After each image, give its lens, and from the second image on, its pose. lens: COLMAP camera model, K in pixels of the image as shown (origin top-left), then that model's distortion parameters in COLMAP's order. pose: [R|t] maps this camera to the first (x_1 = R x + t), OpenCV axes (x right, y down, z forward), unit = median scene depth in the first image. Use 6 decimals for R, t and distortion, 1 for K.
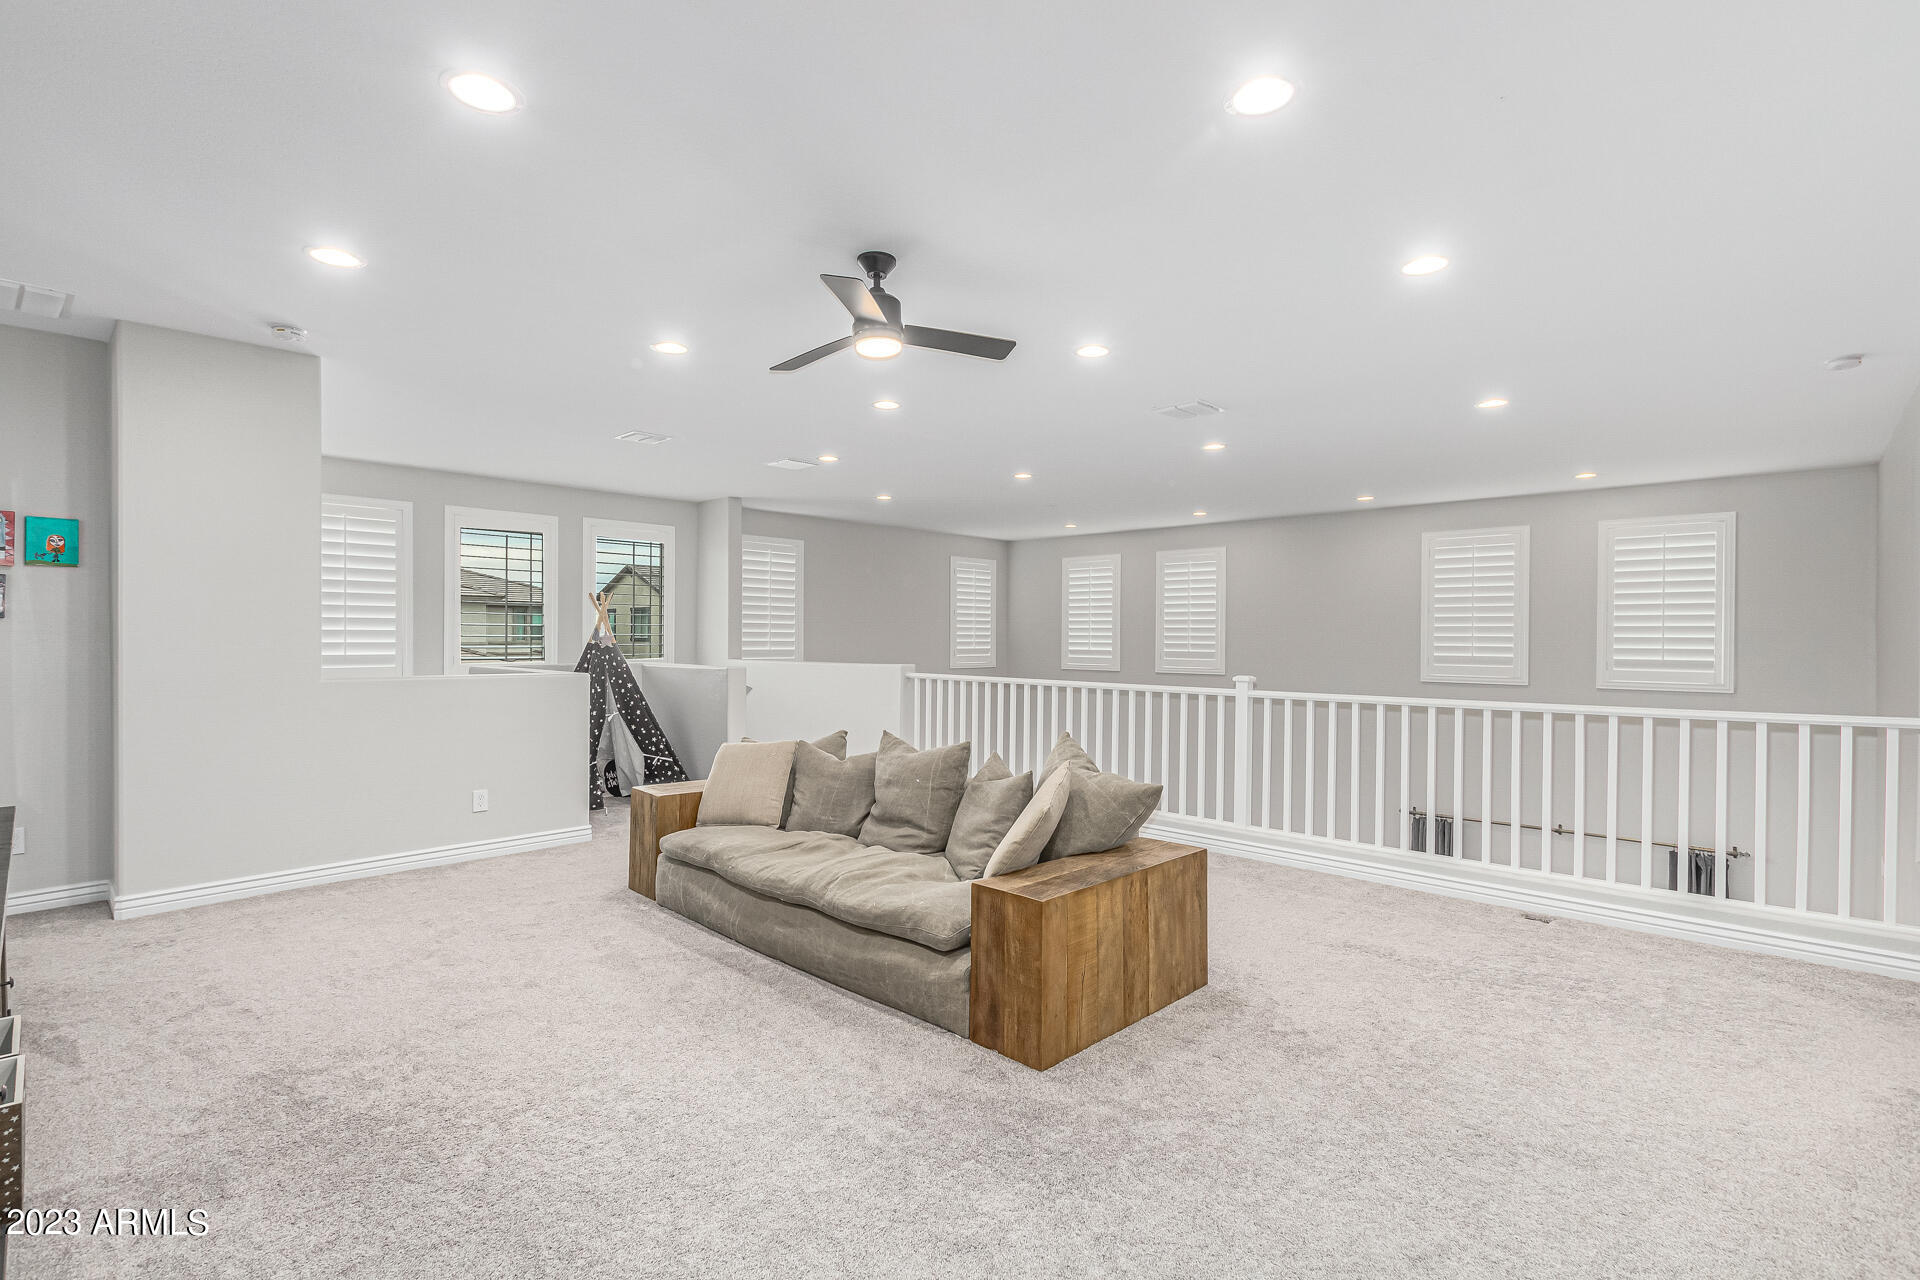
lens RADIAL K [[904.4, 0, 956.4], [0, 904.4, 633.3], [0, 0, 1]] dist [0.016809, -0.001825]
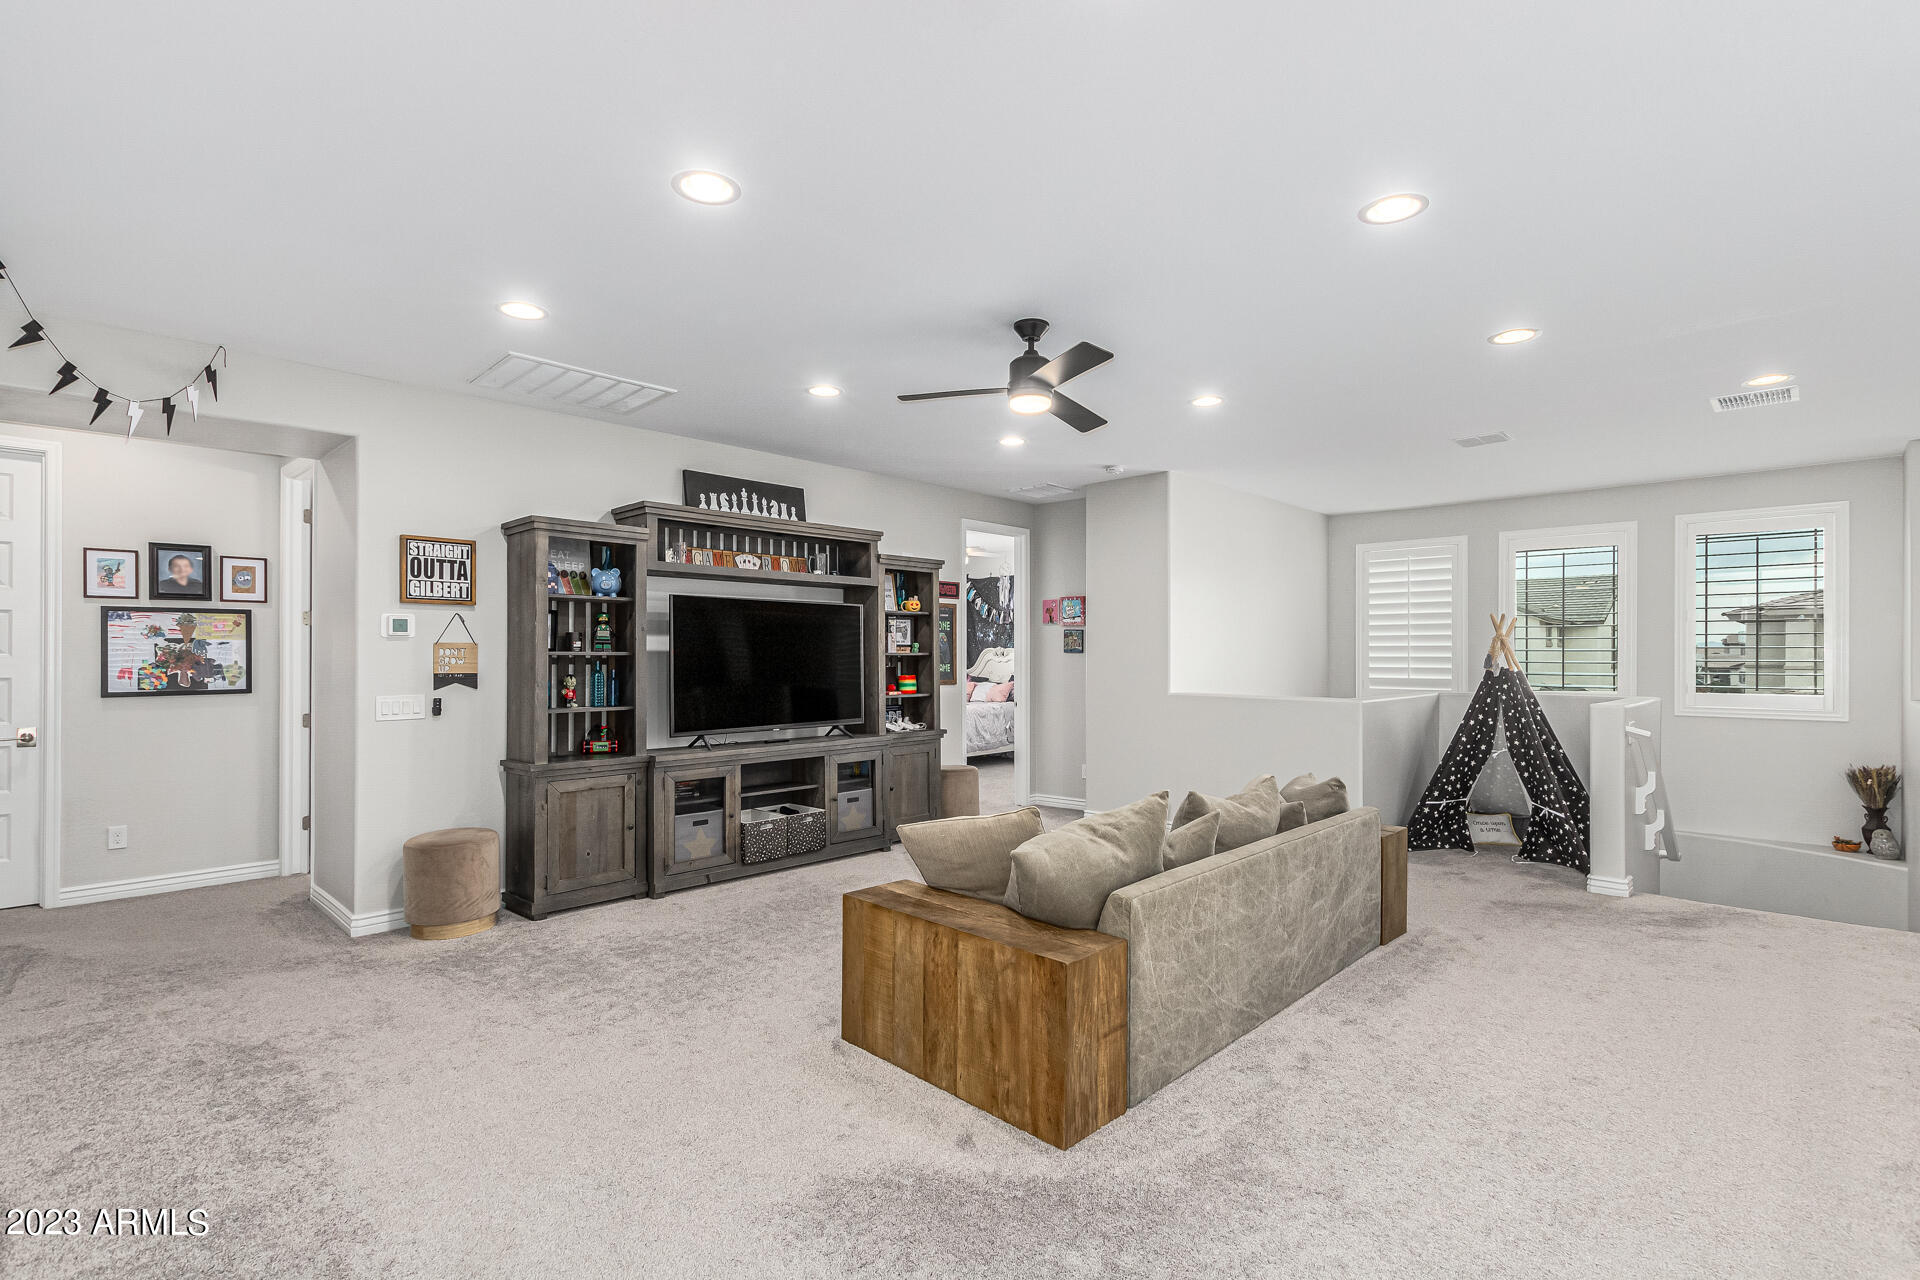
lens RADIAL K [[904.4, 0, 950.0], [0, 904.4, 656.4], [0, 0, 1]] dist [0.016809, -0.001825]
pose [[-0.022602, -0.006420, -0.999724, 0.731508], [0.005513, 0.999963, -0.006547, -0.001890], [0.999729, -0.005659, -0.022566, 0.674570]]
